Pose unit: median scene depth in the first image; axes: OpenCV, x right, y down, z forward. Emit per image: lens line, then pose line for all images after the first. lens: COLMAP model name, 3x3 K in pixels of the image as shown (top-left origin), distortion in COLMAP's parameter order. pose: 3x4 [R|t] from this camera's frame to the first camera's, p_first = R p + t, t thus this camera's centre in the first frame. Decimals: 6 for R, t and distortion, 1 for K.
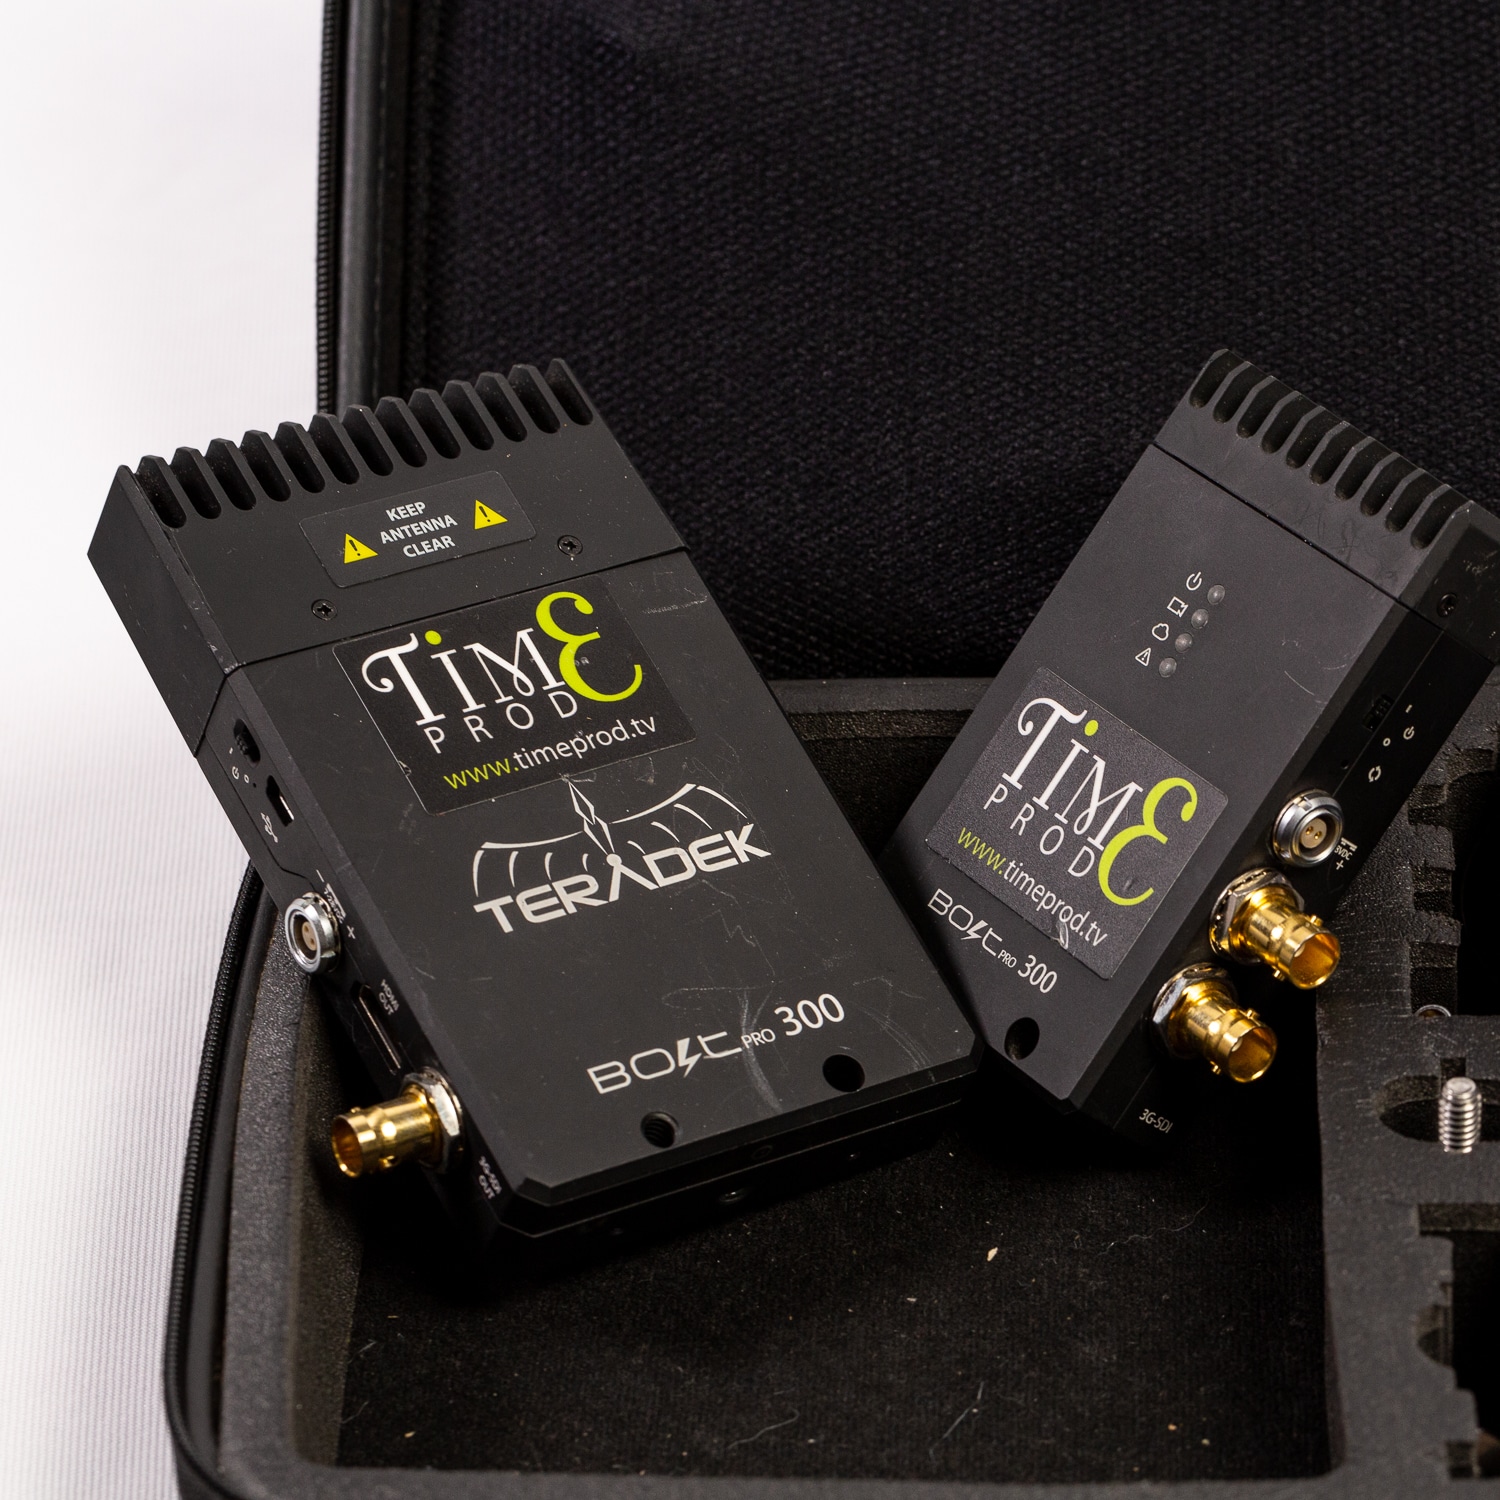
lens RADIAL K [[9119.8, 0, 750.0], [0, 9119.8, 750.0], [0, 0, 1]] dist [0.349324, -25.505051]
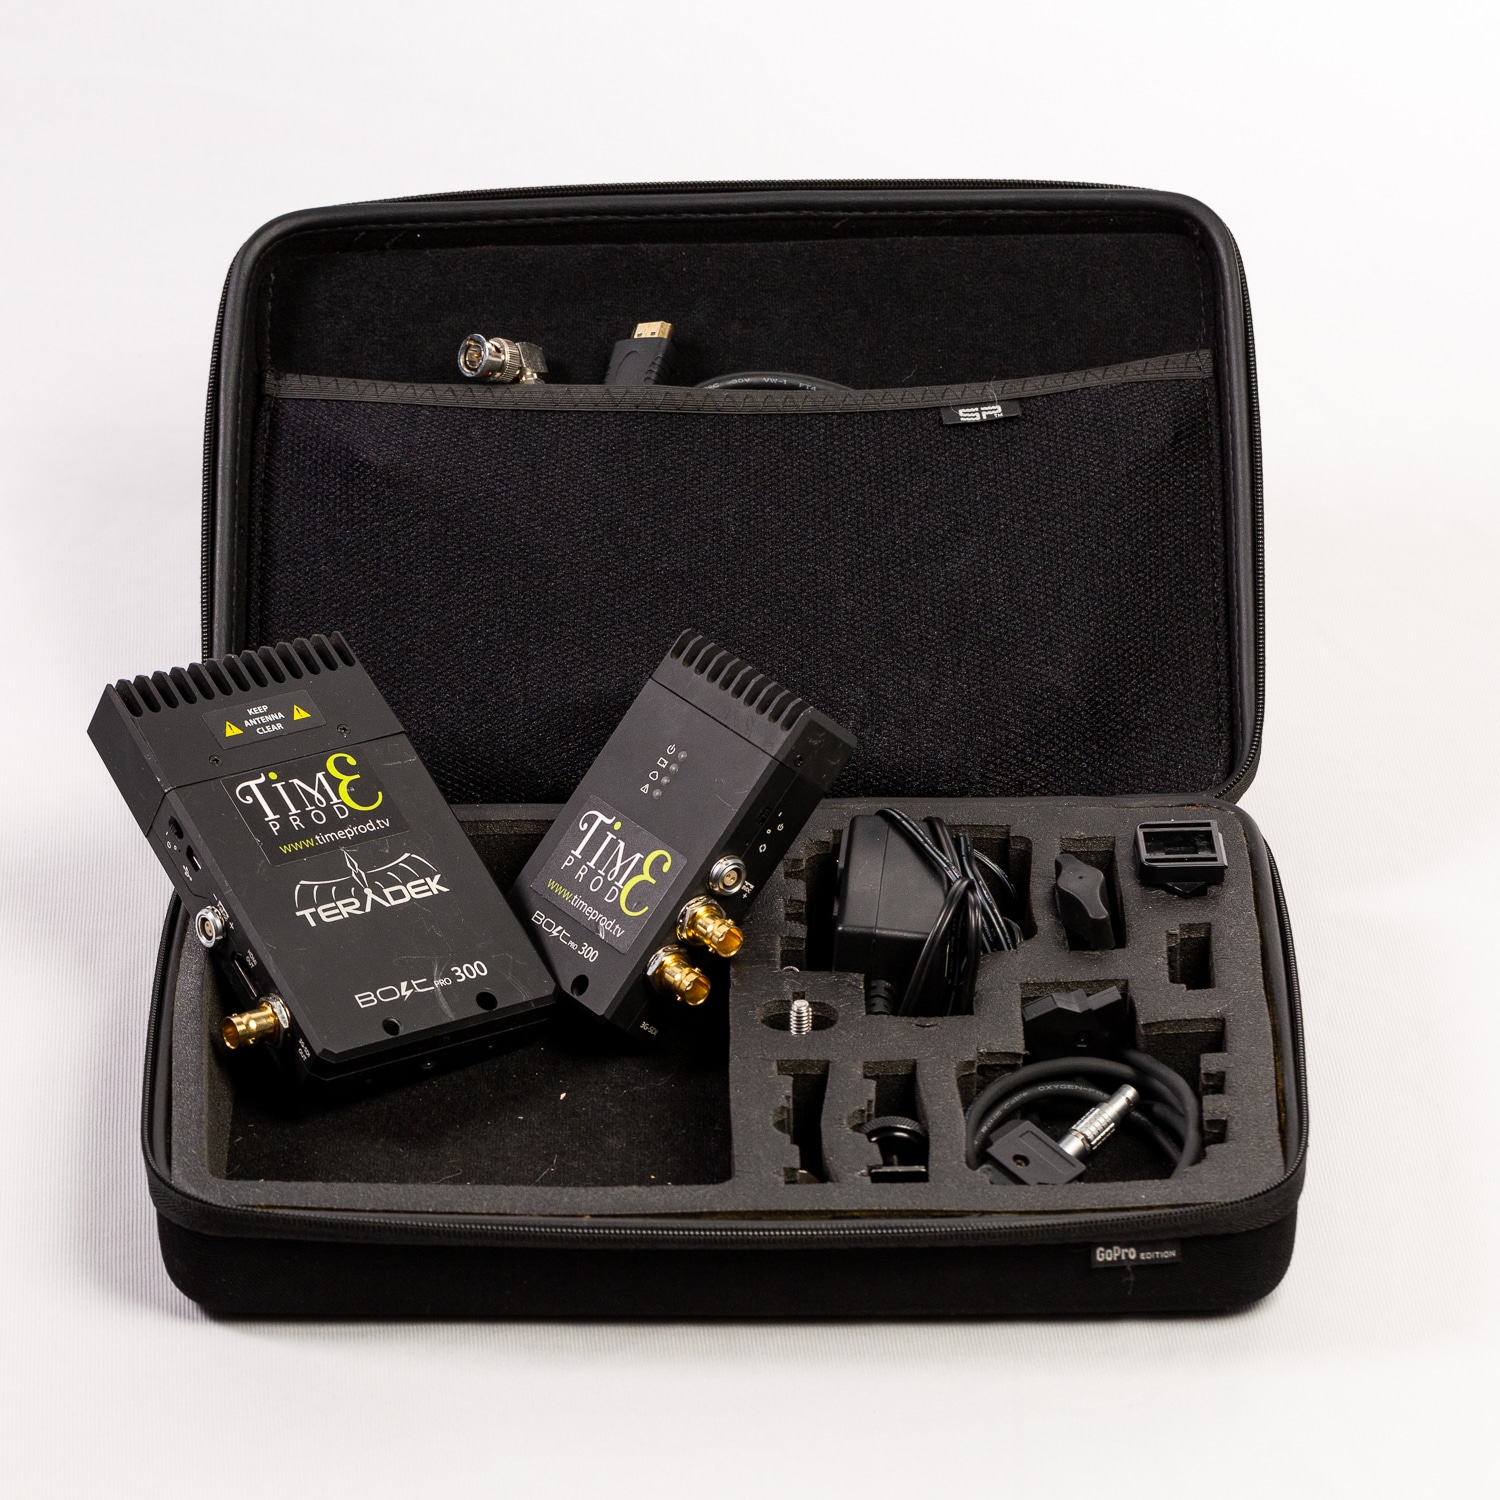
lens RADIAL K [[9119.8, 0, 750.0], [0, 9119.8, 750.0], [0, 0, 1]] dist [0.349324, -25.505051]
pose [[0.999121, 0.009430, 0.040853, -0.013183], [-0.007971, 0.999330, -0.035726, 0.049990], [-0.041163, 0.035369, 0.998526, -0.914460]]
